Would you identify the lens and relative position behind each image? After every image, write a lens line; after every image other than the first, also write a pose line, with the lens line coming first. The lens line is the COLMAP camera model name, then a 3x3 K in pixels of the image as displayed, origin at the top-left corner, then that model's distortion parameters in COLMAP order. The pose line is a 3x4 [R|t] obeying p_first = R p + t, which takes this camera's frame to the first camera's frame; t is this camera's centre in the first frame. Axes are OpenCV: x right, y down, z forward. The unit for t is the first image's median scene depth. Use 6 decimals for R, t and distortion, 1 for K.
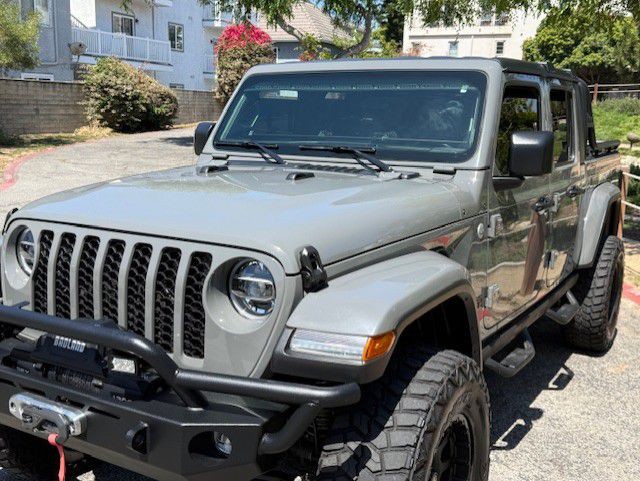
lens RADIAL K [[714.1, 0, 320.0], [0, 714.1, 240.5], [0, 0, 1]] dist [0.228141, -0.521100]
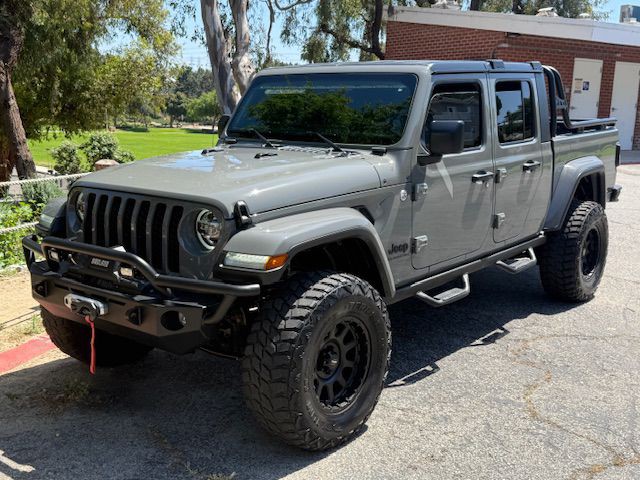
lens RADIAL K [[714.1, 0, 320.0], [0, 714.1, 240.0], [0, 0, 1]] dist [0.228141, -0.521100]
pose [[0.989229, 0.008894, -0.146103, 0.321628], [-0.003807, 0.999378, 0.035066, 0.029680], [0.146324, -0.034132, 0.988648, -0.441352]]
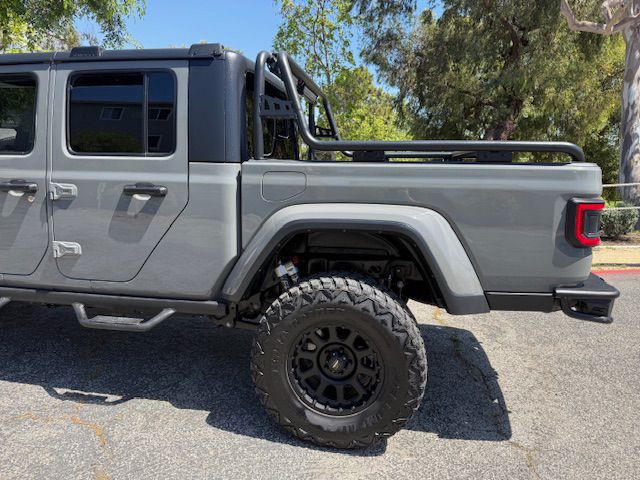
lens RADIAL K [[442.0, 0, 320.0], [0, 442.0, 240.0], [0, 0, 1]] dist [0.091941, -0.120901]
pose [[0.352318, 0.139915, -0.925363, 1.613043], [-0.173852, 0.981336, 0.082187, -0.153344], [0.919591, 0.131920, 0.370067, 1.758236]]
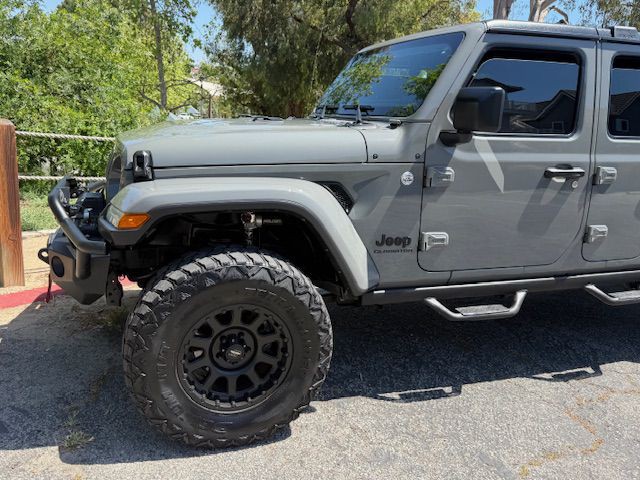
lens RADIAL K [[506.6, 0, 321.4], [0, 506.6, 244.1], [0, 0, 1]] dist [0.104743, -0.155218]
pose [[0.772534, 0.157275, -0.615187, 0.754882], [-0.128527, 0.987516, 0.091062, 0.041140], [0.621829, 0.008720, 0.783104, 0.366809]]
